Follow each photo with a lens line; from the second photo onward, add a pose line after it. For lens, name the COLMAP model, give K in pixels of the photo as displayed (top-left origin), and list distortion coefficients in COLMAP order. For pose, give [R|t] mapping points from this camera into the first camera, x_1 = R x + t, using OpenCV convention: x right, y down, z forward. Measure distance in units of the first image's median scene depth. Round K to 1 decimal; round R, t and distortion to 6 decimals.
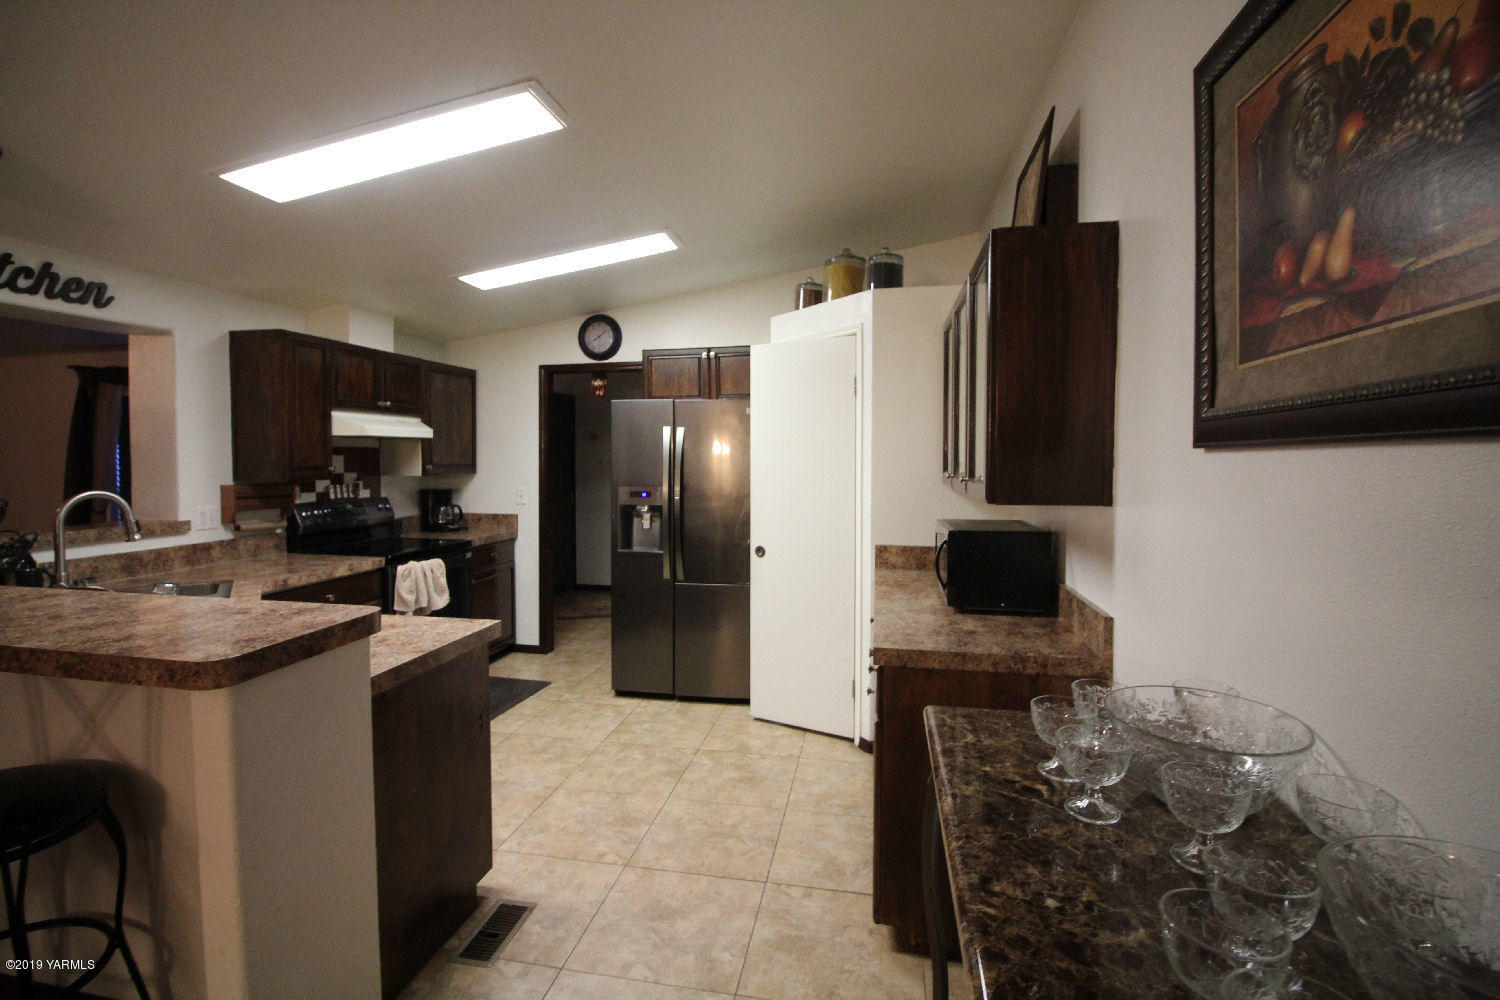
lens RADIAL K [[695.9, 0, 746.1], [0, 695.9, 494.6], [0, 0, 1]] dist [-0.015918, -0.004255]
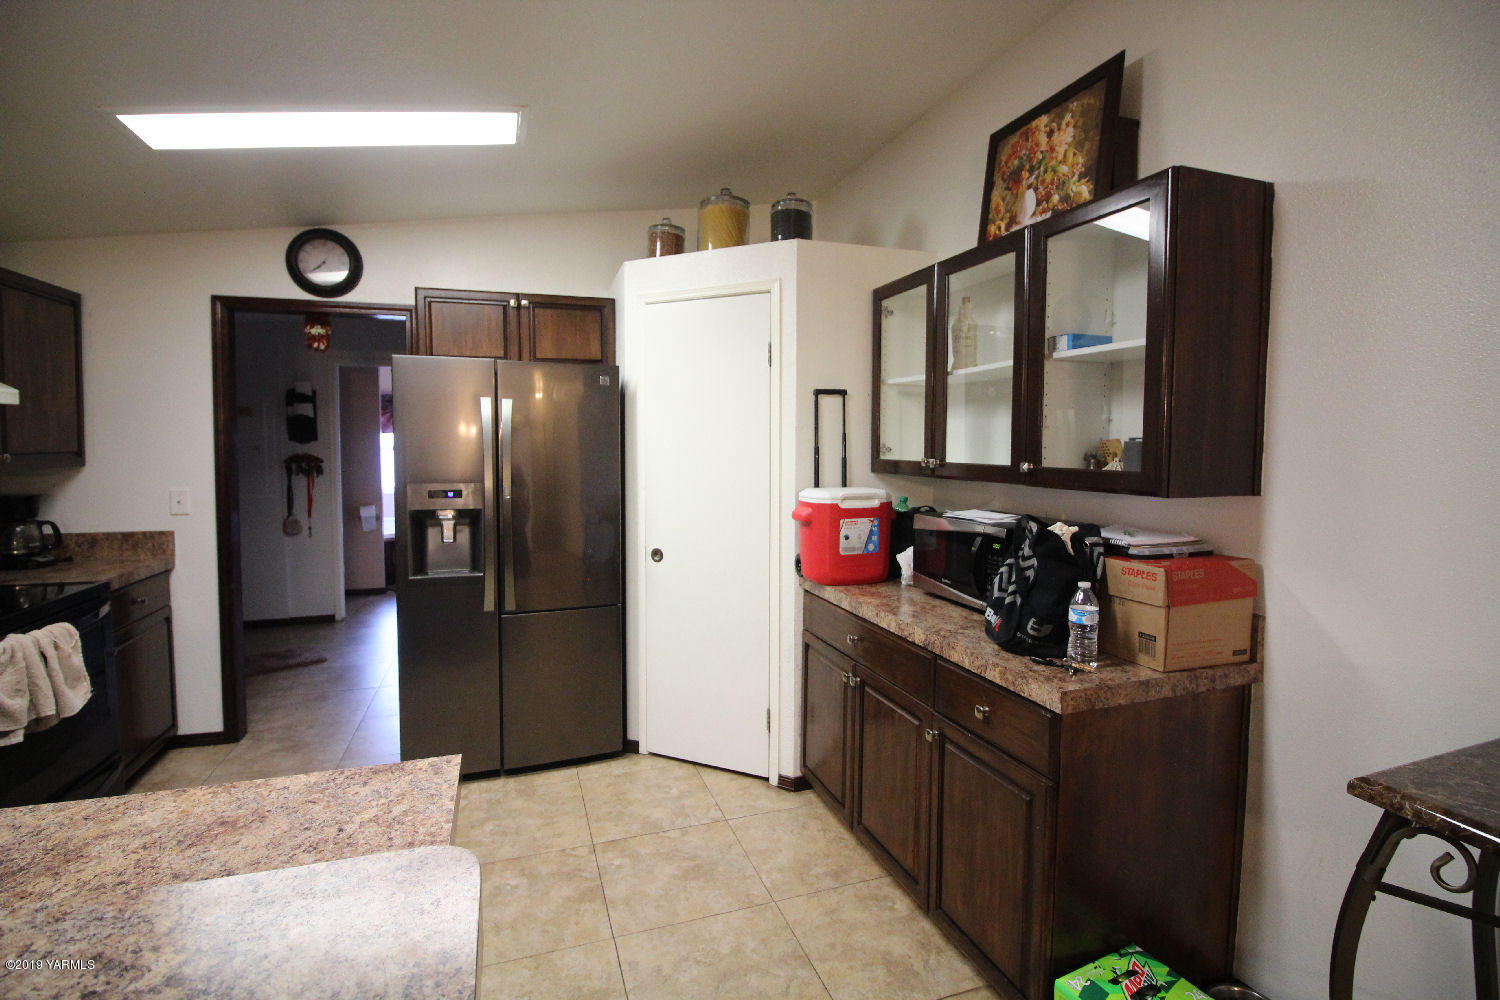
lens RADIAL K [[695.9, 0, 752.6], [0, 695.9, 491.1], [0, 0, 1]] dist [-0.015918, -0.004255]
pose [[0.864611, -0.031466, 0.501455, -0.227449], [0.023473, 0.999477, 0.022244, -0.011155], [-0.501893, -0.007462, 0.864898, 0.243919]]
